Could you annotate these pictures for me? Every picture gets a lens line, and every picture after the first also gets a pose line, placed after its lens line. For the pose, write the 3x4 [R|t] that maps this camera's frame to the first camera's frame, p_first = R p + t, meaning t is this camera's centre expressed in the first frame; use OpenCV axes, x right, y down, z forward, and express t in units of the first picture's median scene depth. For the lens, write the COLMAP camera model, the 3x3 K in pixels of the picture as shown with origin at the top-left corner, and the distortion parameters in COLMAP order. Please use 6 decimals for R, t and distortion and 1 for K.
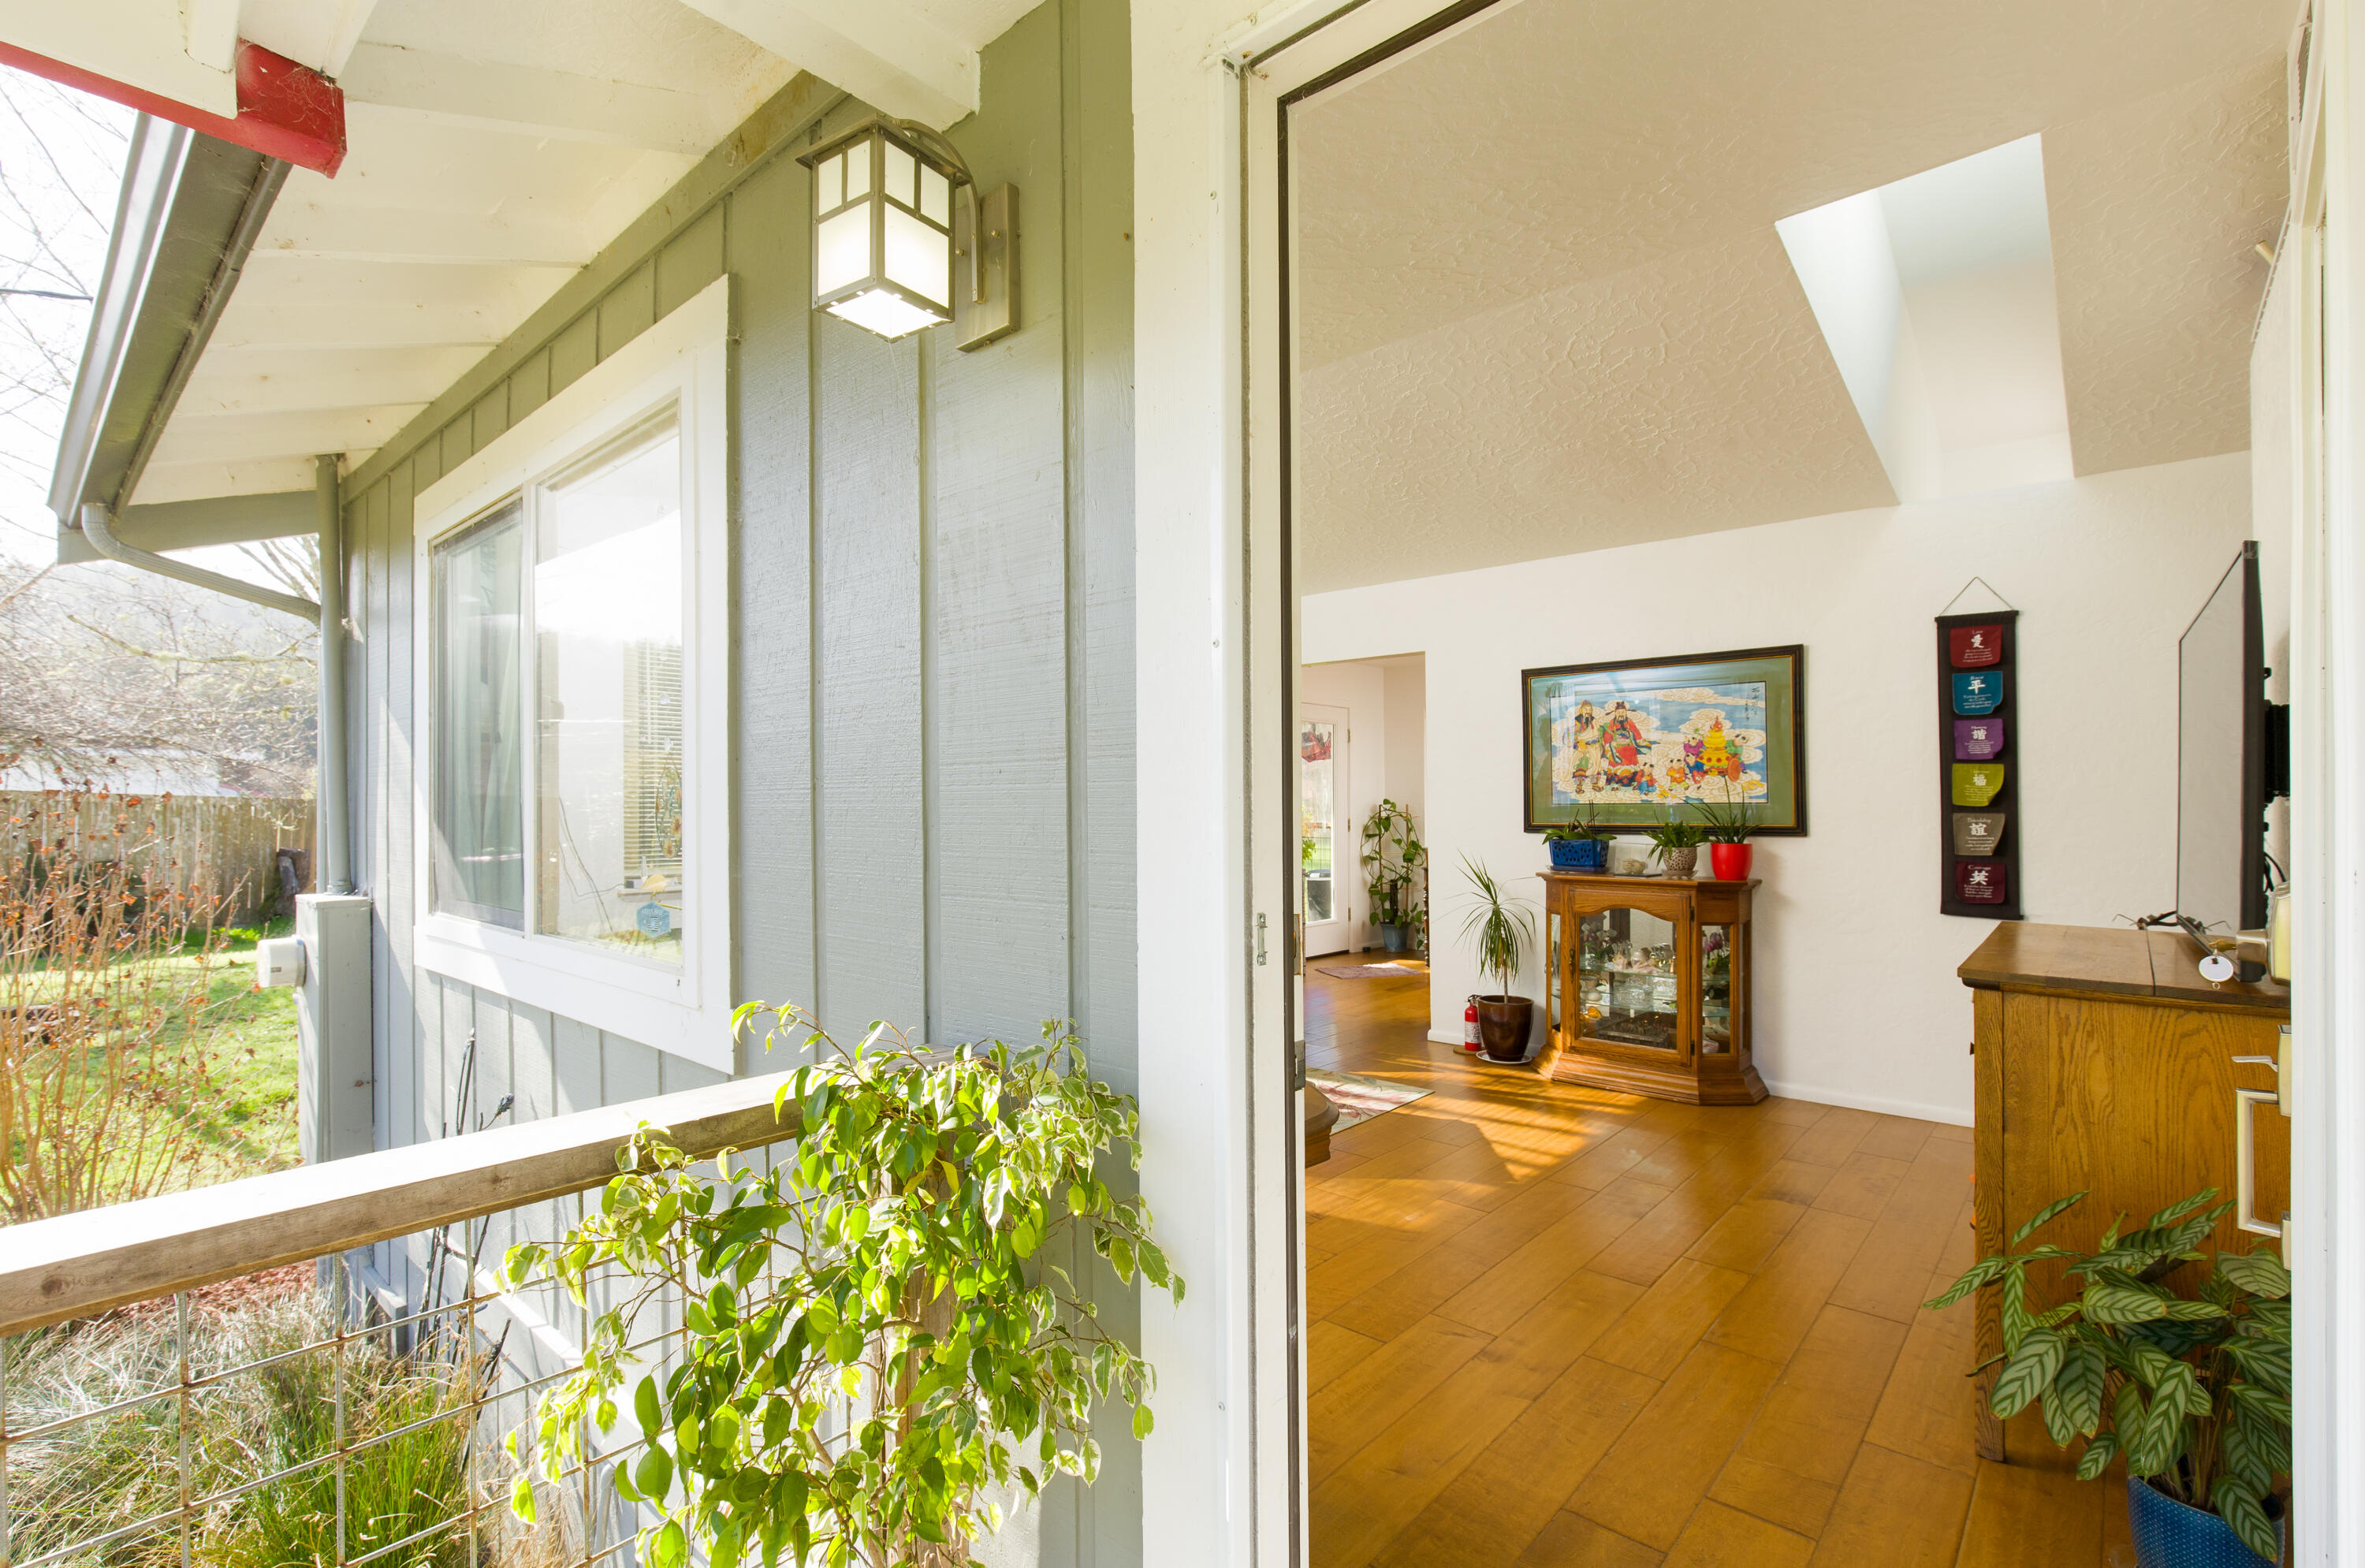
lens RADIAL K [[1080.0, 0, 1184.1], [0, 1080.0, 801.2], [0, 0, 1]] dist [0.003149, -0.001233]
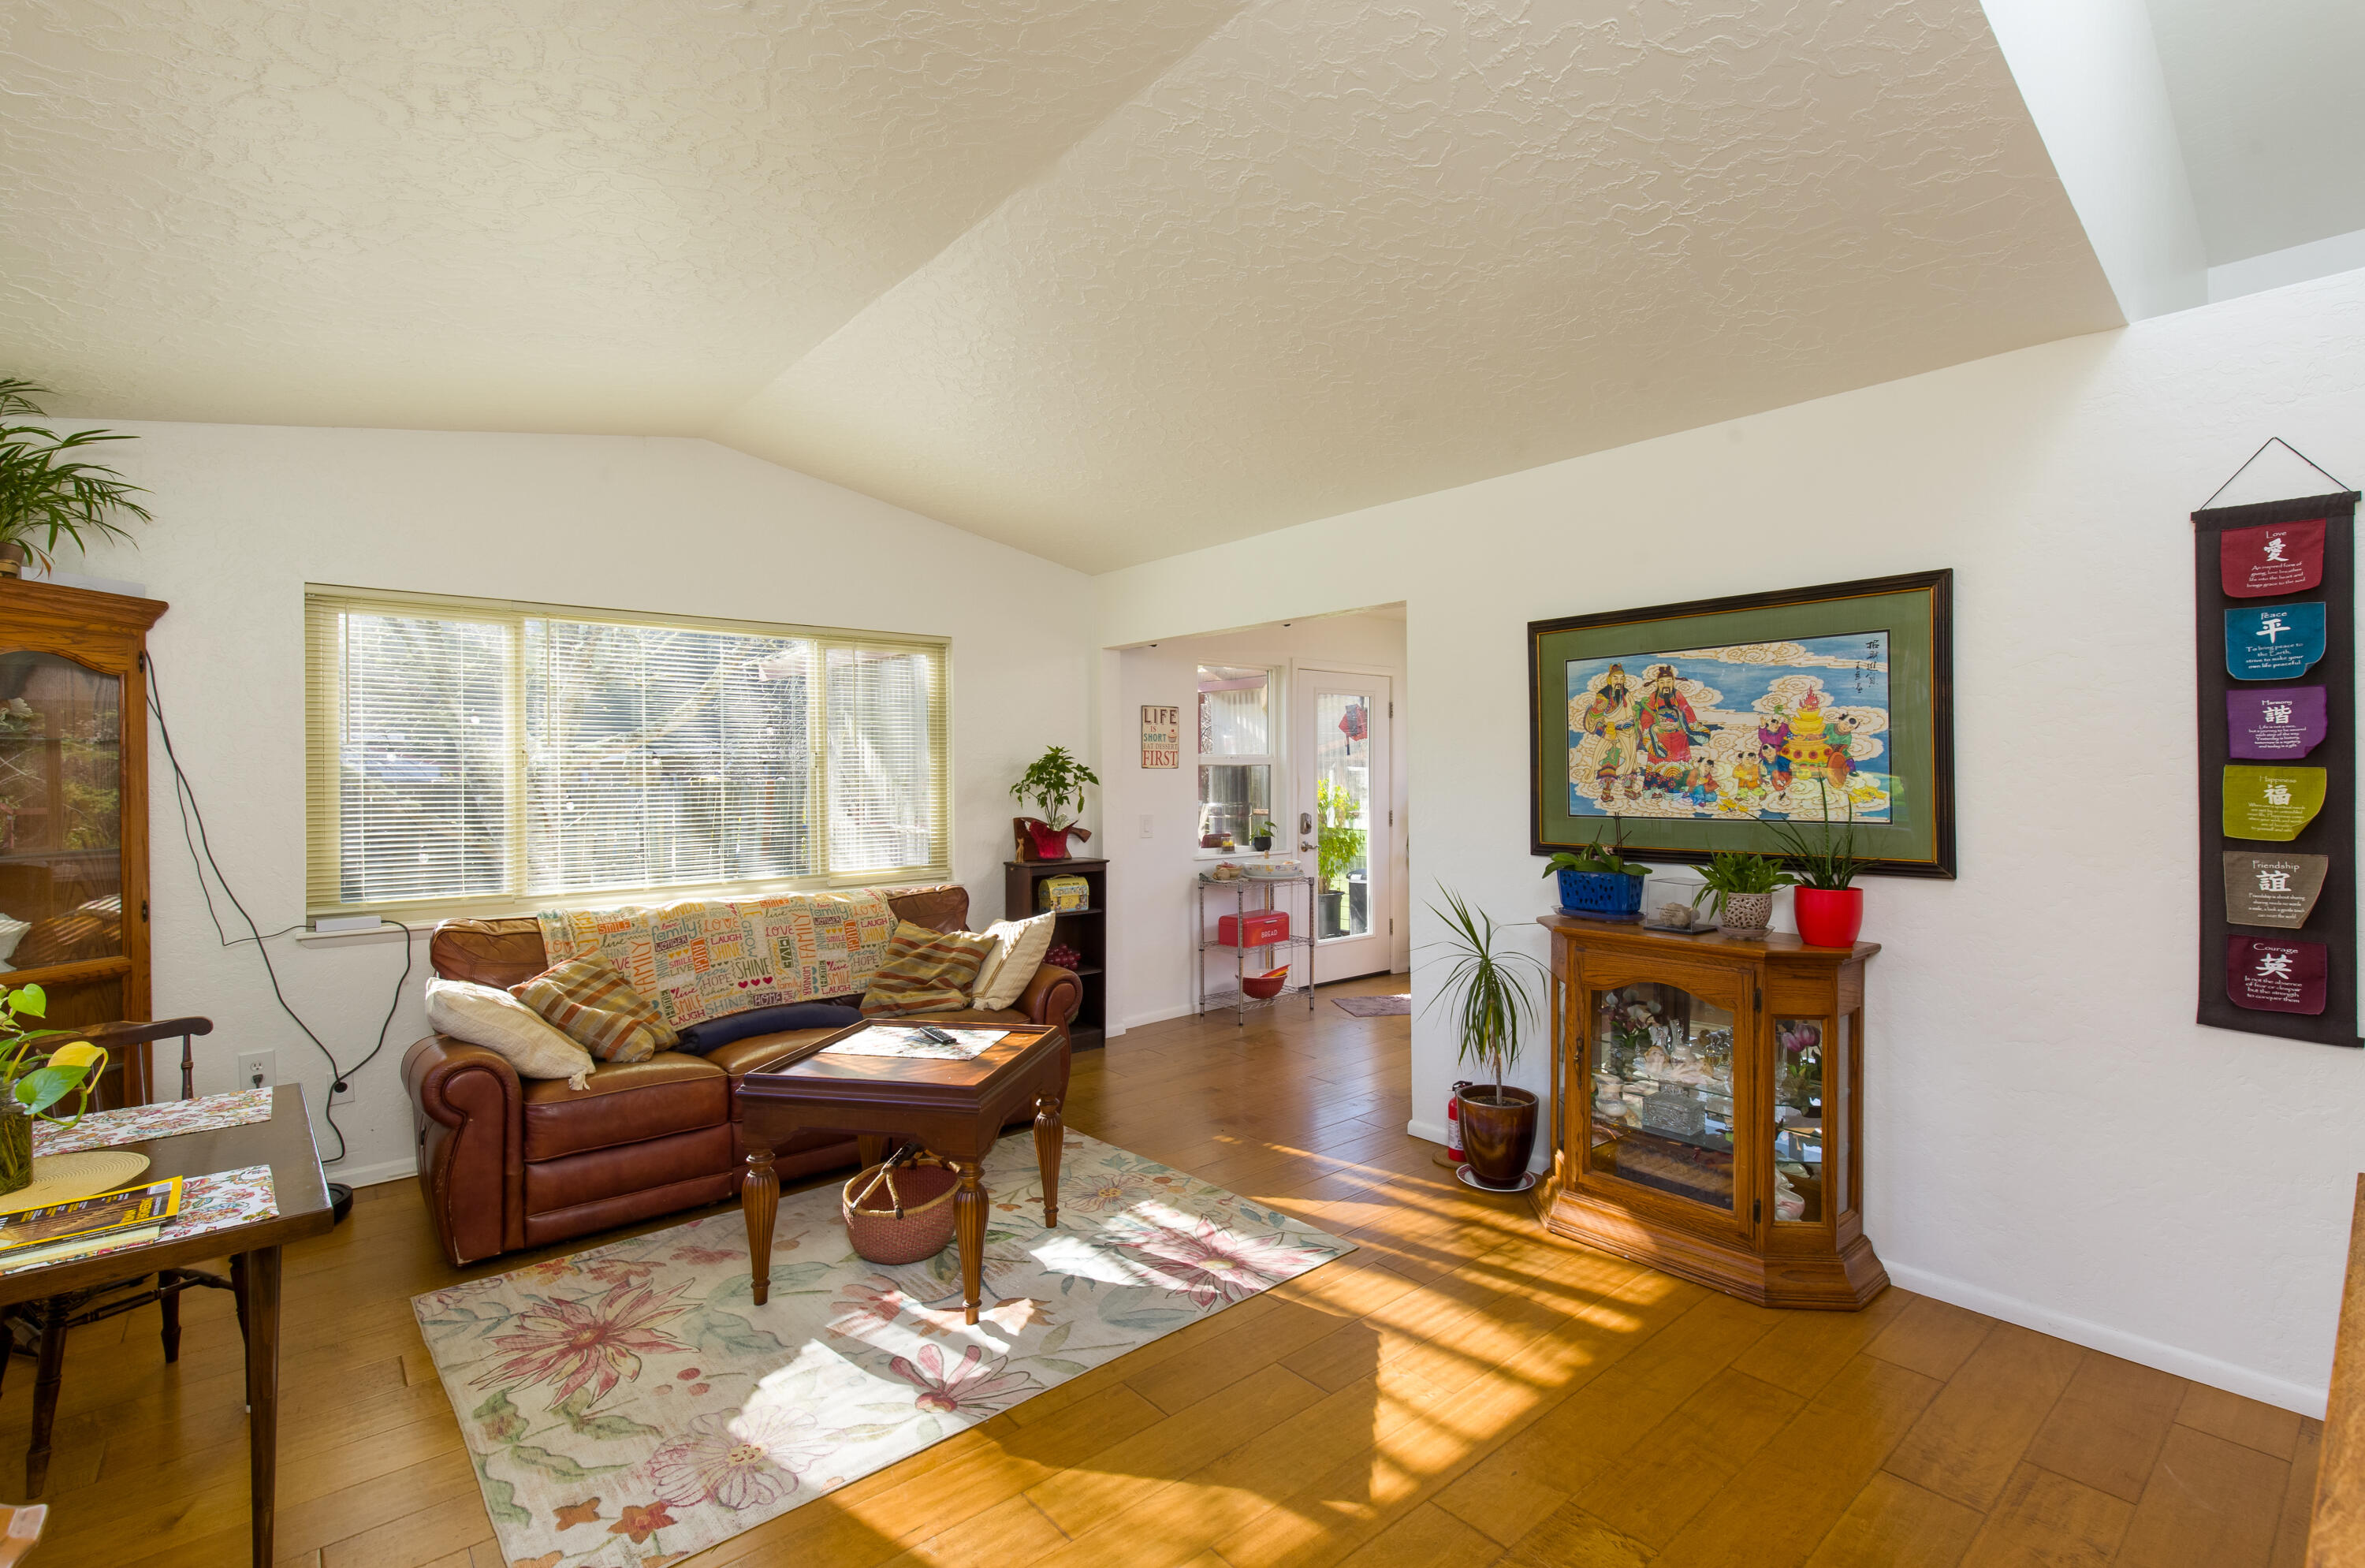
lens RADIAL K [[1080.0, 0, 1175.6], [0, 1080.0, 781.1], [0, 0, 1]] dist [0.003149, -0.001233]
pose [[0.988178, -0.003773, -0.153263, 0.220106], [0.005840, 0.999898, 0.013044, -0.033244], [0.153199, -0.013785, 0.988099, 0.306951]]
